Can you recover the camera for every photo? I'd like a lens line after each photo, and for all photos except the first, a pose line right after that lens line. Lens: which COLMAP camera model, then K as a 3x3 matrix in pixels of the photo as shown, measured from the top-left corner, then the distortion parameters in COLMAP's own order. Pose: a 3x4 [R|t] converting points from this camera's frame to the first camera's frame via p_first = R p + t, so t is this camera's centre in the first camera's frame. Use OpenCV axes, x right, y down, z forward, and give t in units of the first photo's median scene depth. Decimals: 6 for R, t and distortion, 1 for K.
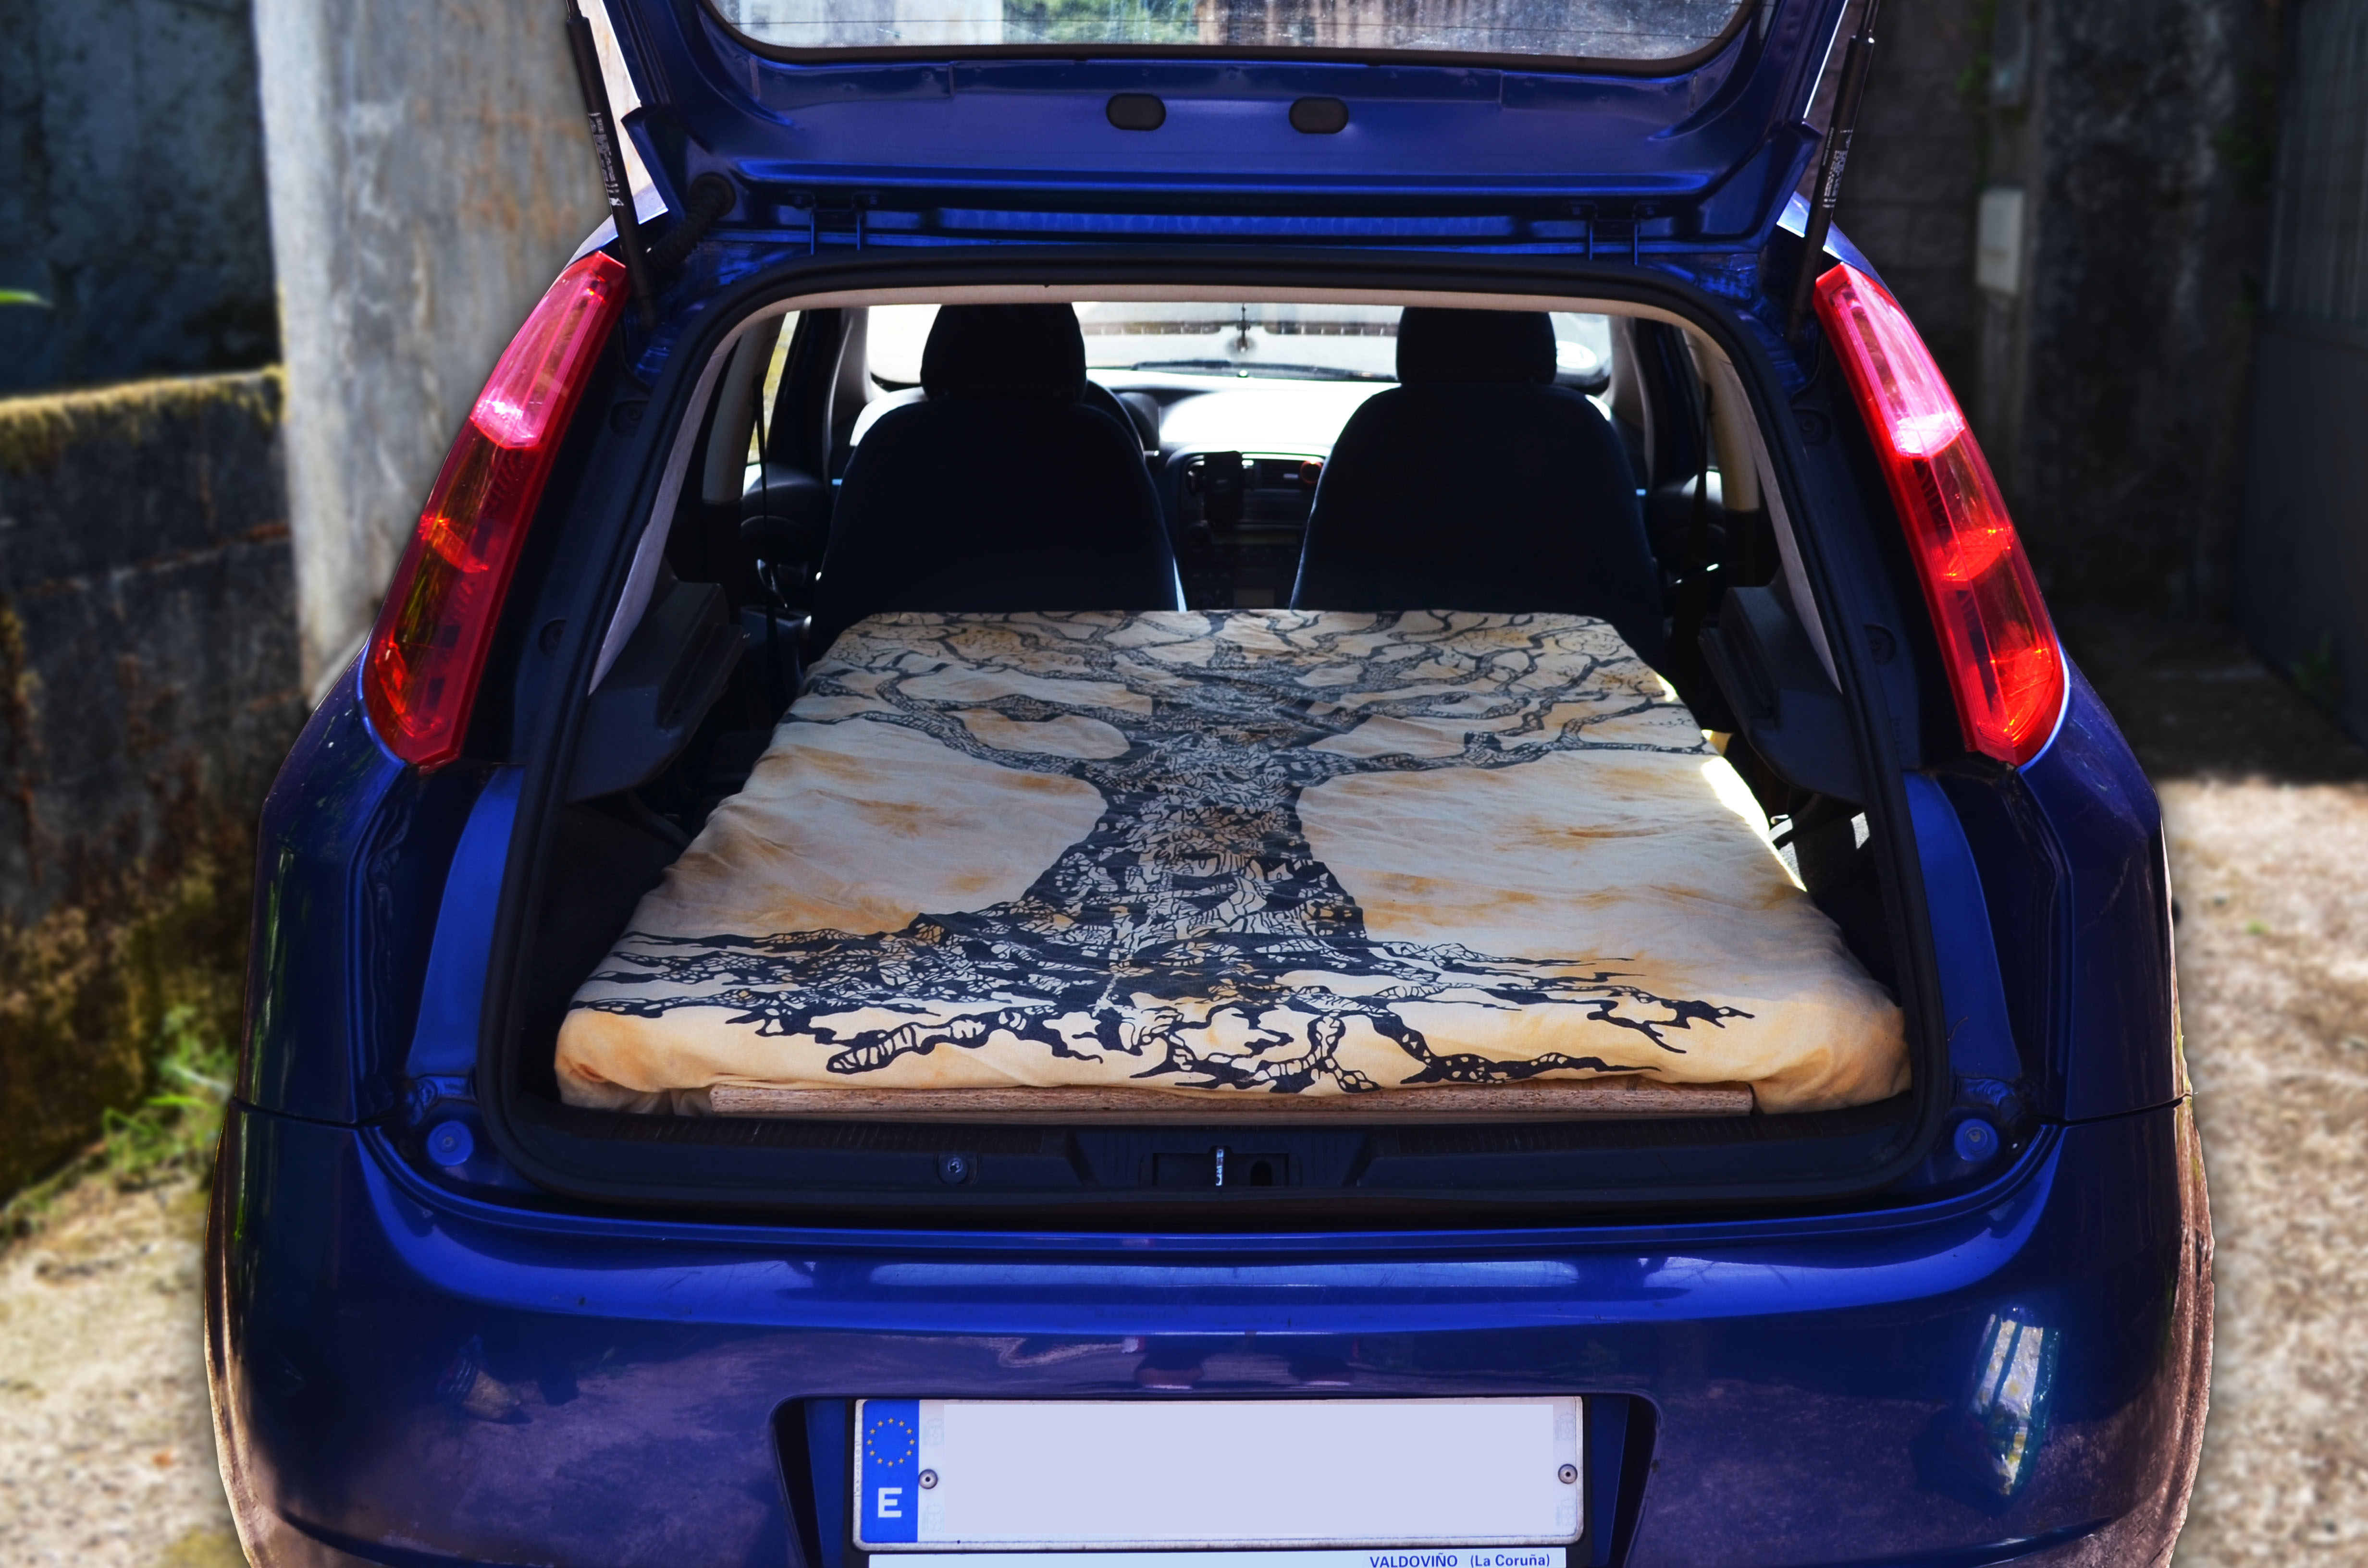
lens RADIAL K [[1902.1, 0, 1181.1], [0, 1902.1, 752.7], [0, 0, 1]] dist [-0.001495, 0.003884]
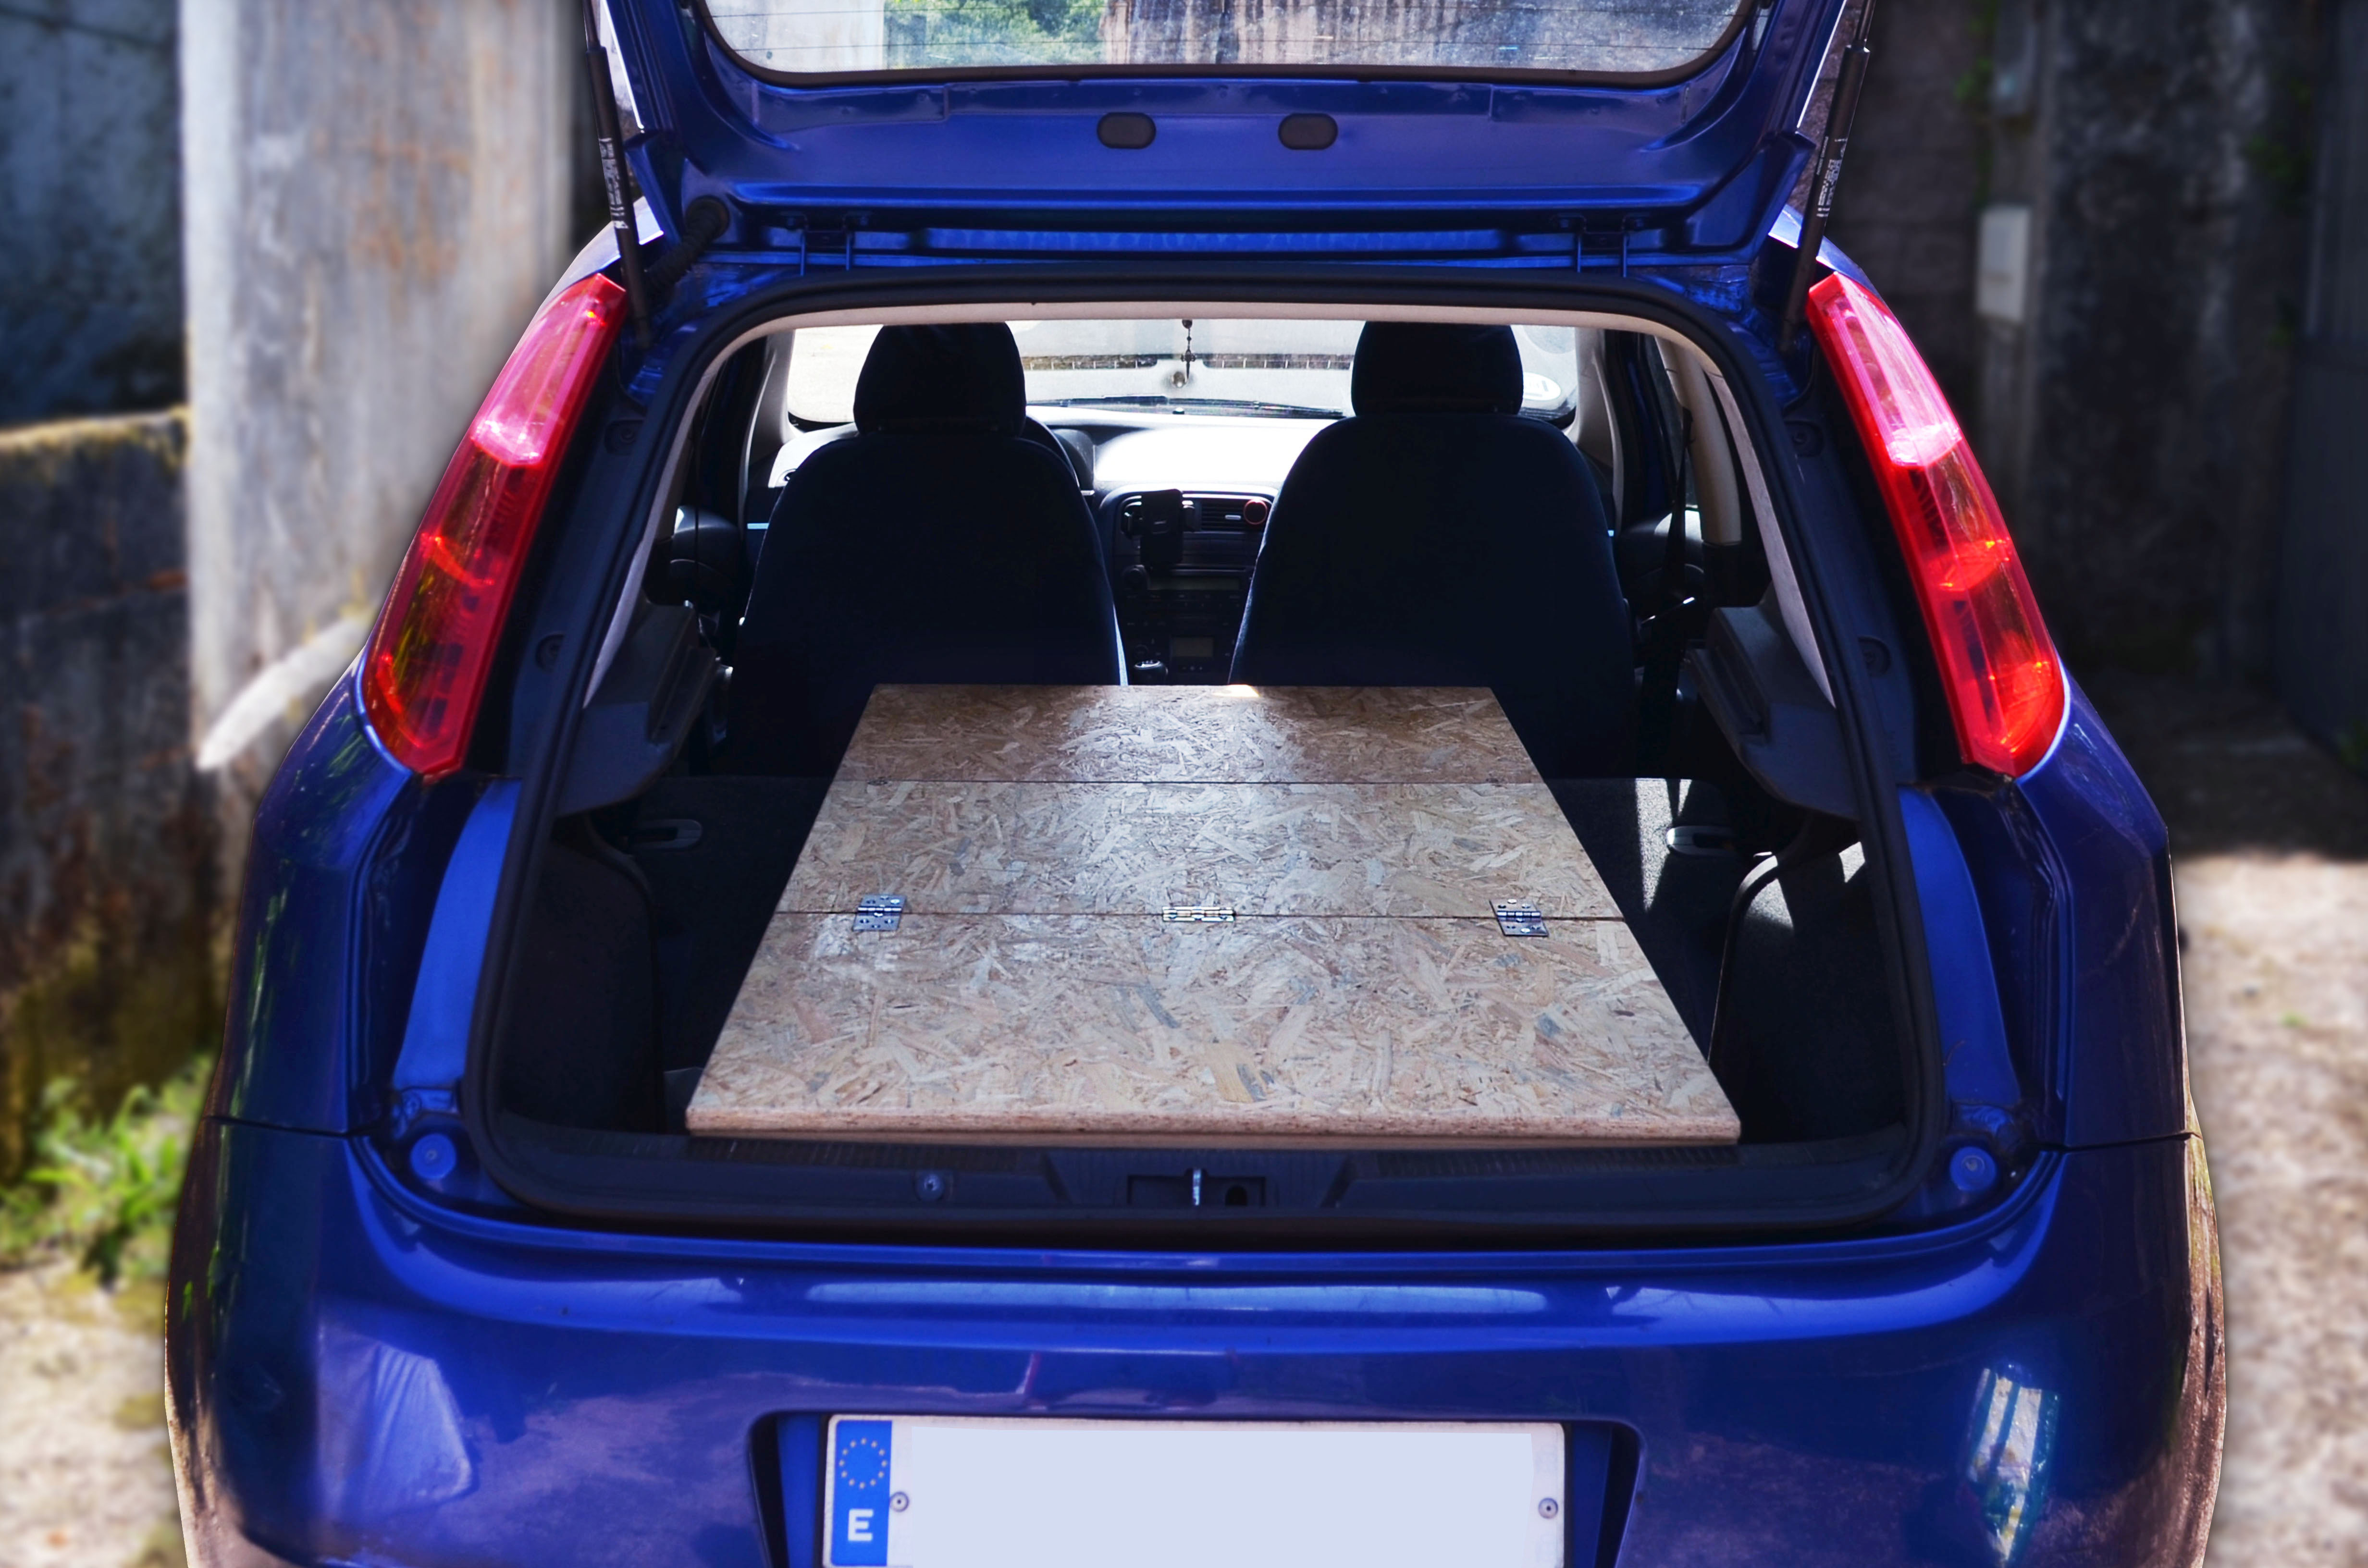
lens RADIAL K [[1828.0, 0, 1099.0], [0, 1828.0, 737.4], [0, 0, 1]] dist [-0.002668, 0.001765]
pose [[0.998748, 0.002935, -0.049941, 0.015513], [-0.003131, 0.999988, -0.003834, -0.013557], [0.049929, 0.003985, 0.998745, 0.038515]]
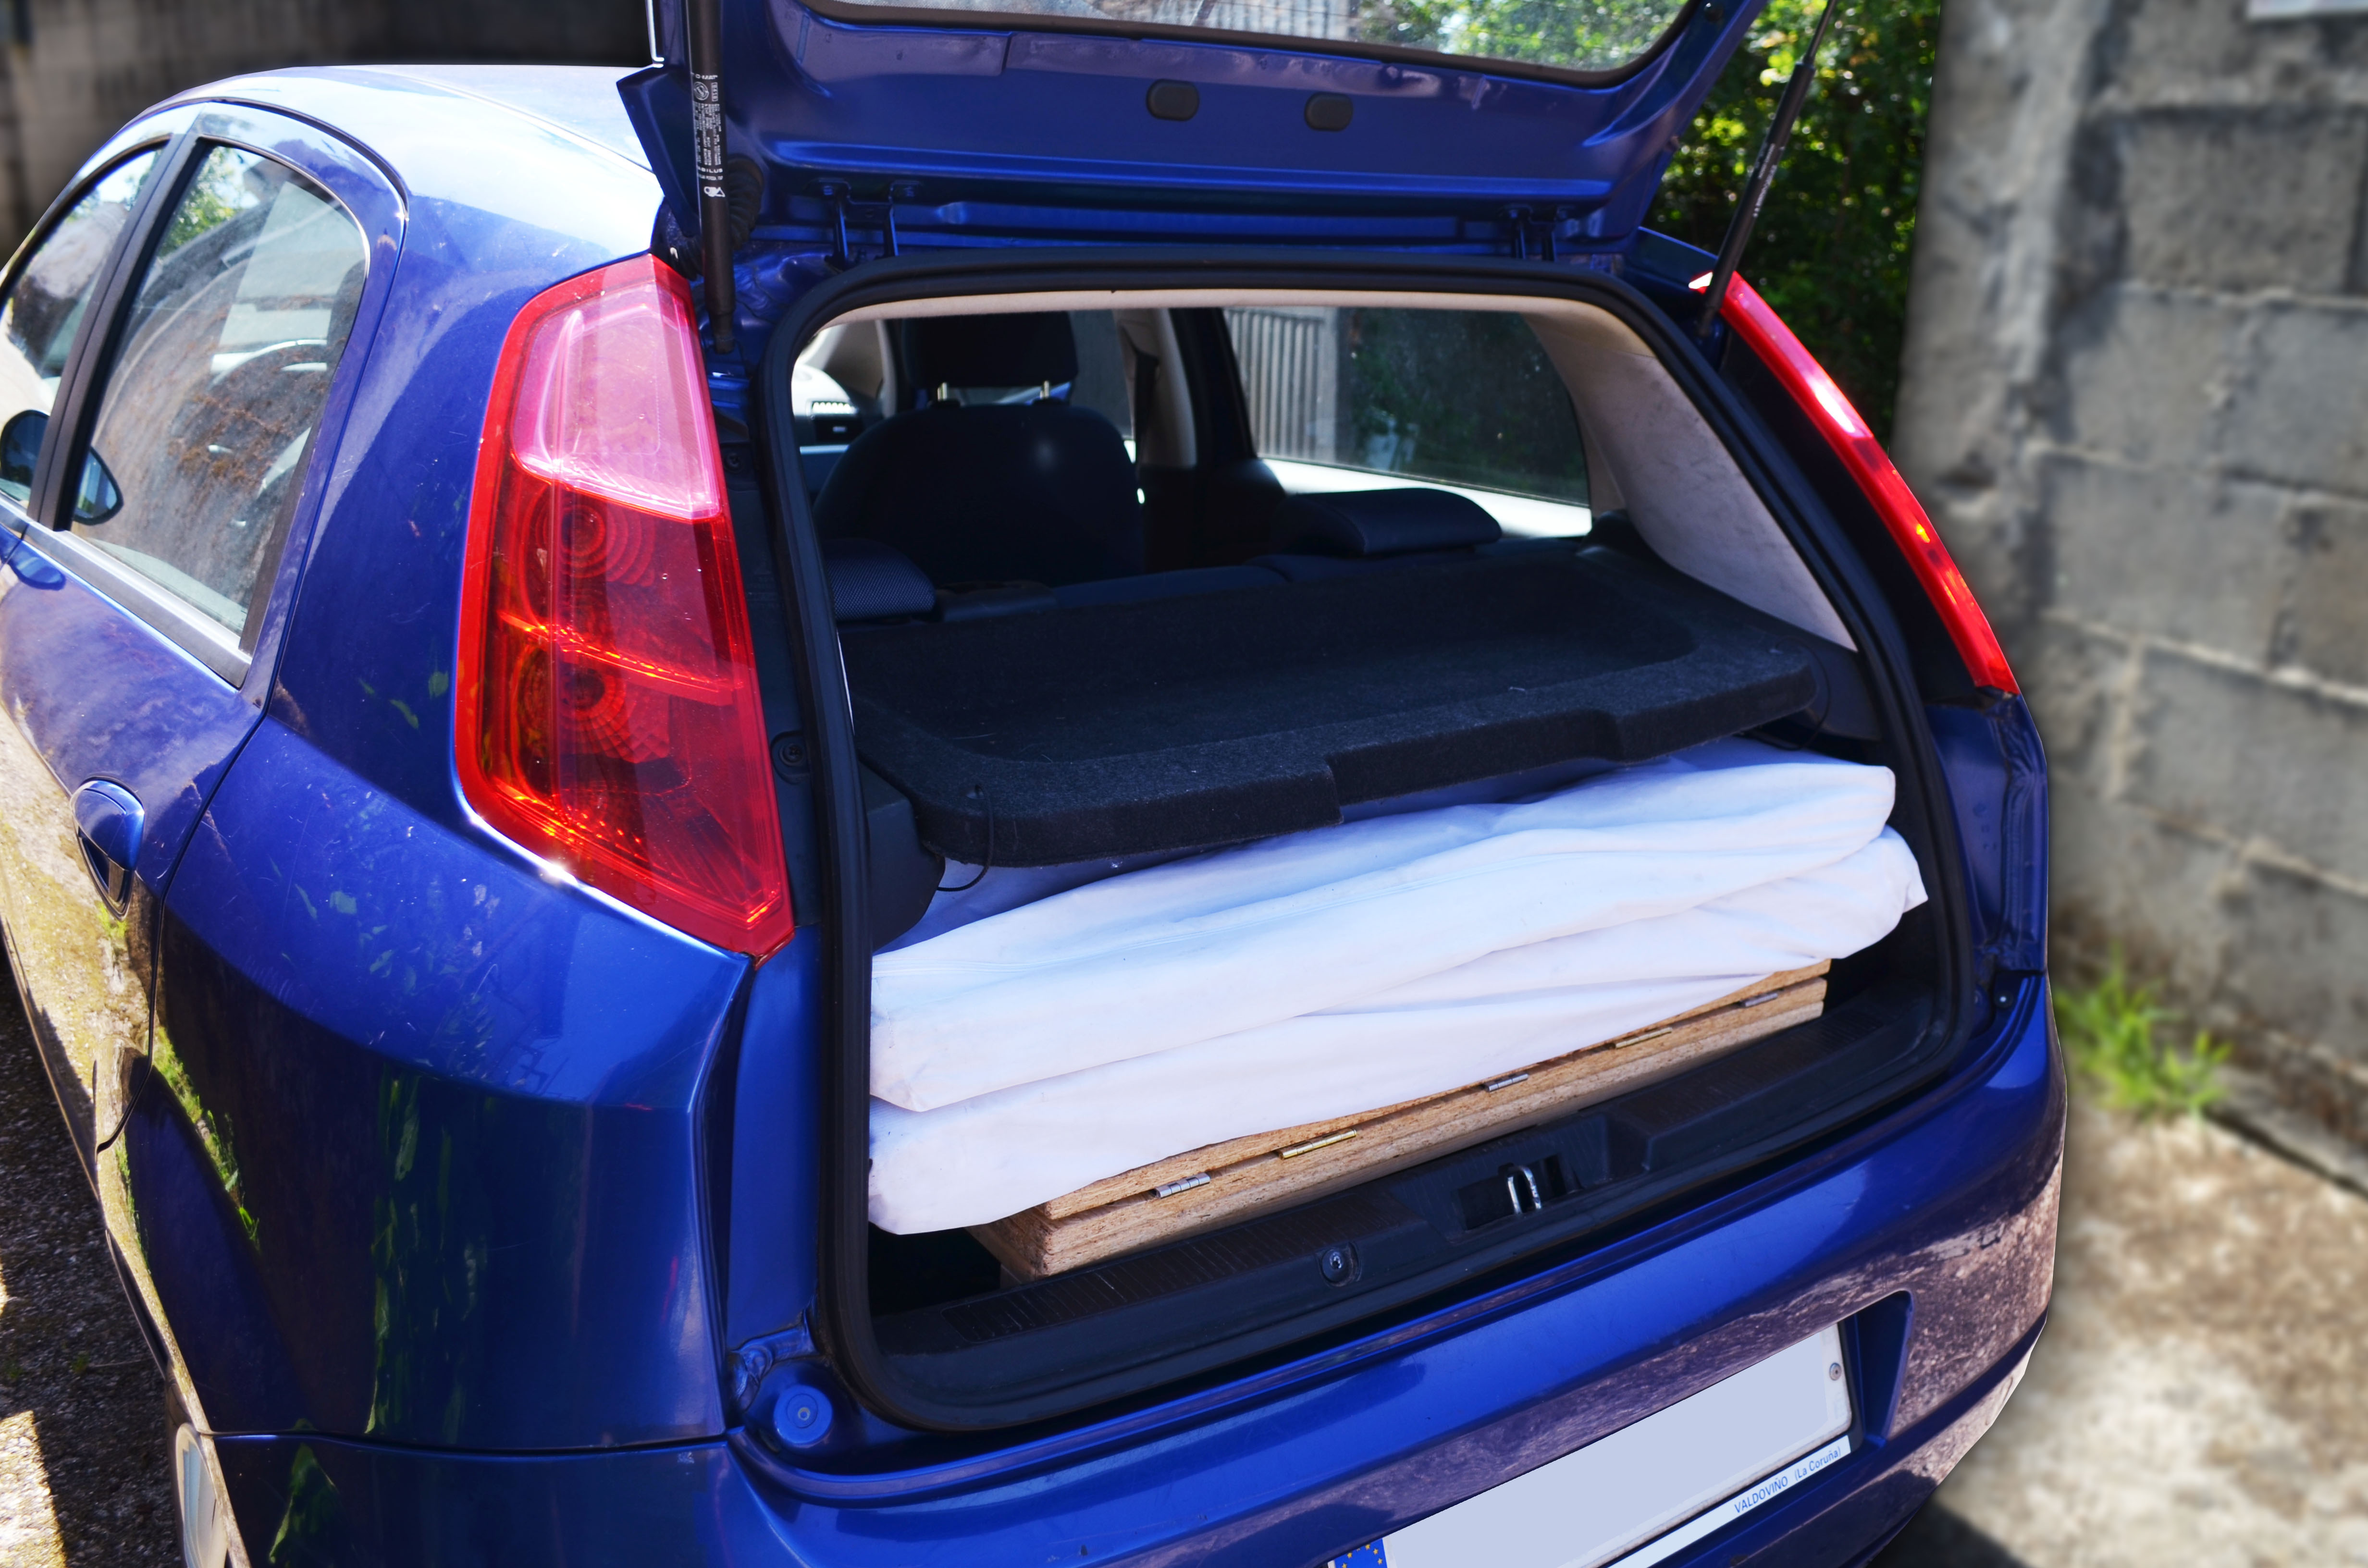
lens RADIAL K [[1798.6, 0, 1184.0], [0, 1798.6, 784.0], [0, 0, 1]] dist [0.000171, -0.000258]
pose [[0.856542, -0.145434, 0.495161, -0.572542], [0.117394, 0.989225, 0.087475, -0.095395], [-0.502547, -0.016797, 0.864387, 0.266949]]
